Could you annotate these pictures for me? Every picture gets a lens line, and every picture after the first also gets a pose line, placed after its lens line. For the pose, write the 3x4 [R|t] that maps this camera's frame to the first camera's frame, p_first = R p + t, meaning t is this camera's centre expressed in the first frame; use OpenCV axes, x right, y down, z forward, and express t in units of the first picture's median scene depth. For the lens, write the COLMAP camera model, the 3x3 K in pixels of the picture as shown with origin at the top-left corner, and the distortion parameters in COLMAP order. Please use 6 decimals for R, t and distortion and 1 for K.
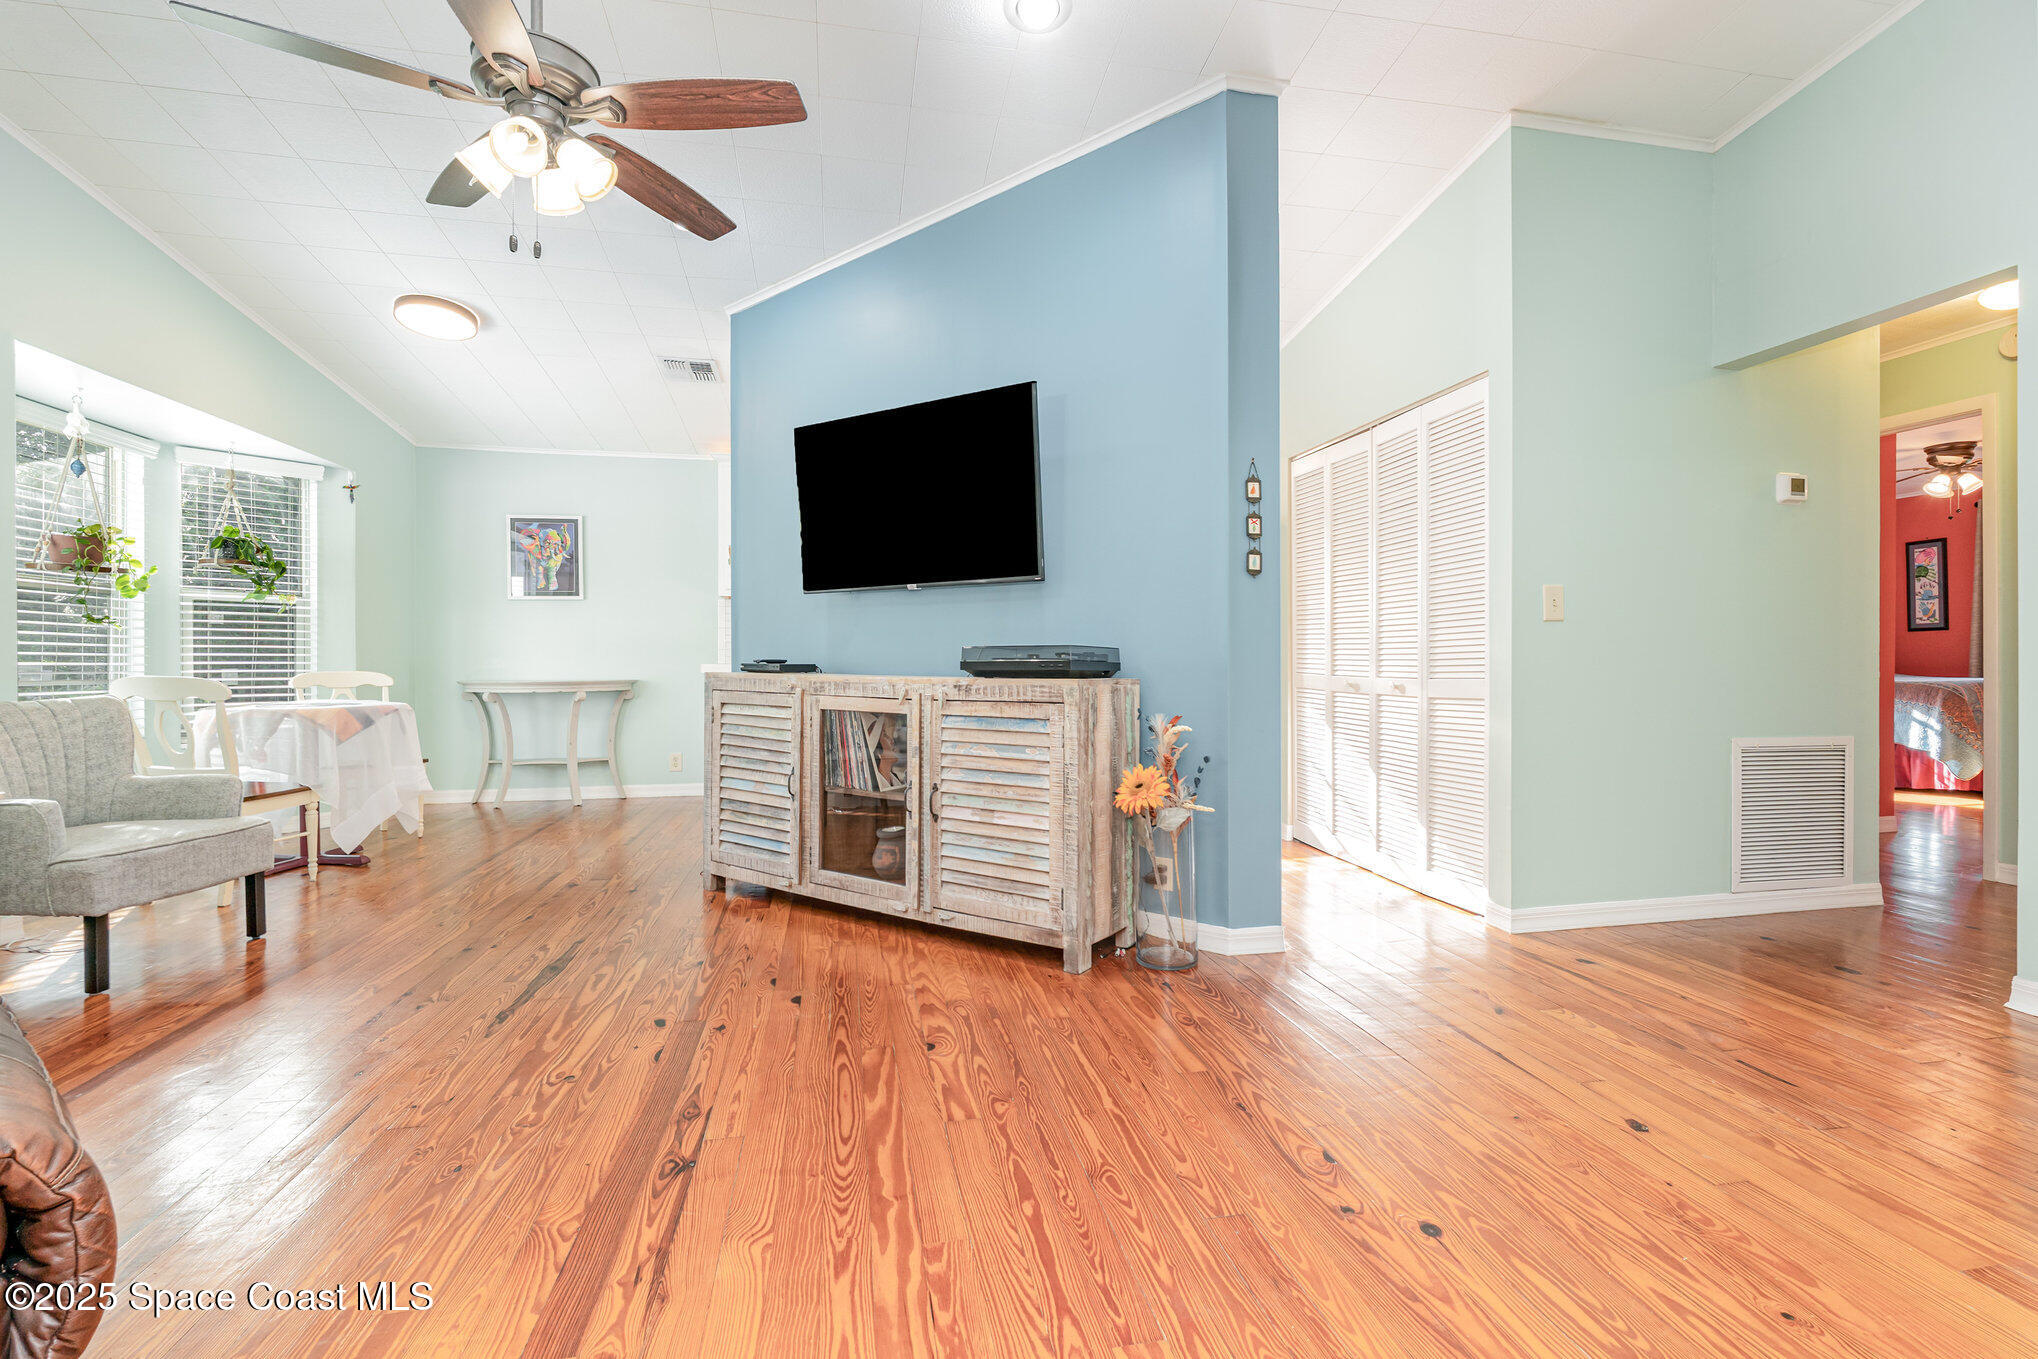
lens RADIAL K [[920.9, 0, 1036.6], [0, 920.9, 661.2], [0, 0, 1]] dist [-0.002147, 0.000013]
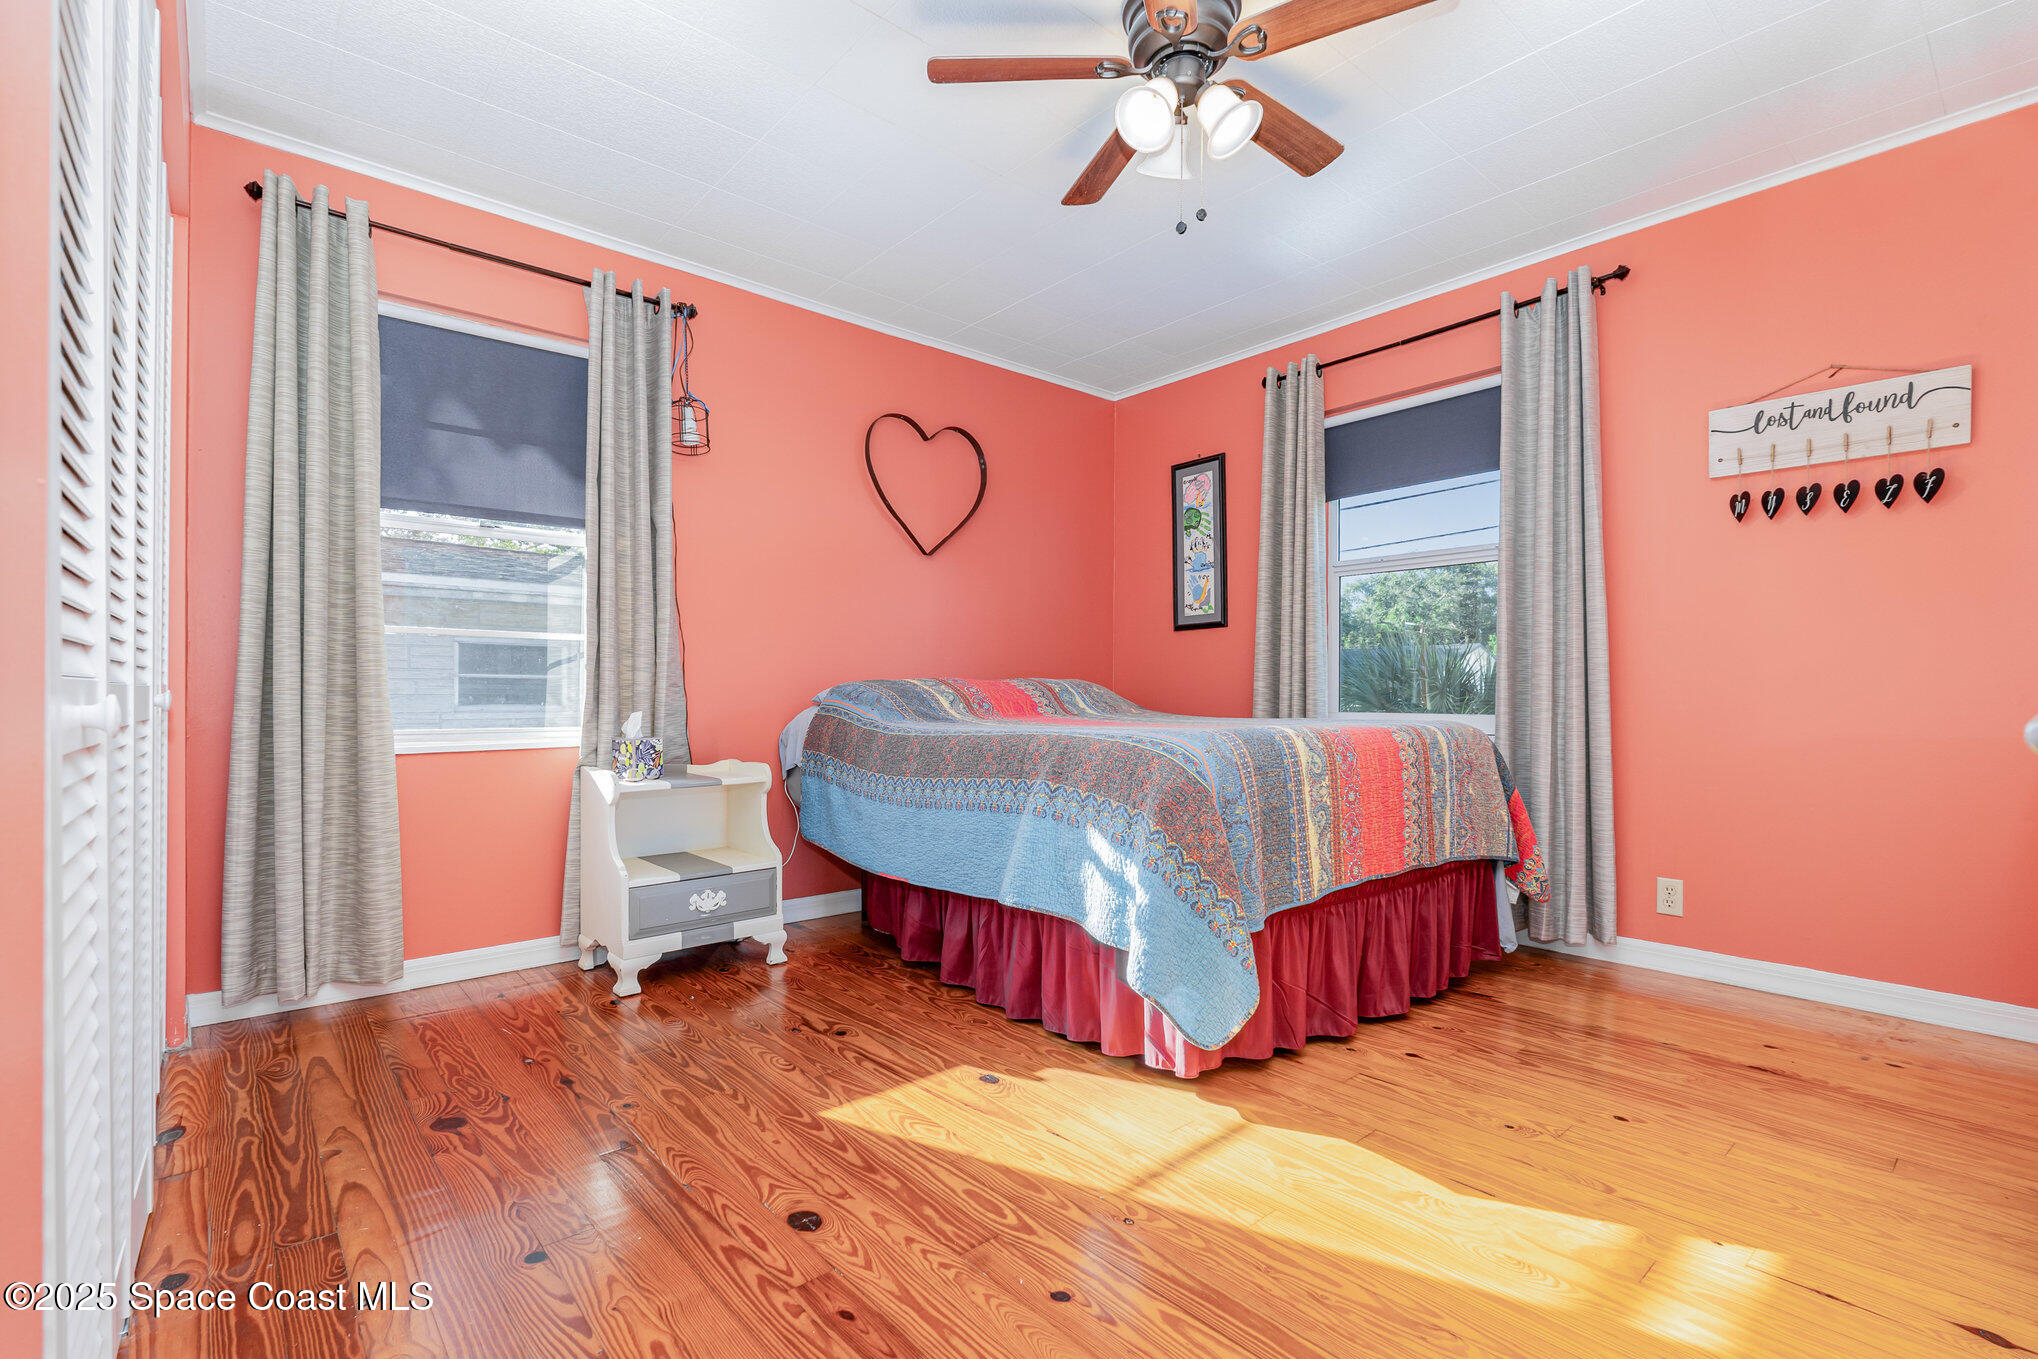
lens RADIAL K [[920.9, 0, 1018.9], [0, 920.9, 685.7], [0, 0, 1]] dist [-0.002147, 0.000013]
pose [[0.873589, 0.004919, 0.486640, 0.738476], [-0.005183, 0.999986, -0.000805, 0.001043], [-0.486638, -0.001819, 0.873602, 0.697744]]
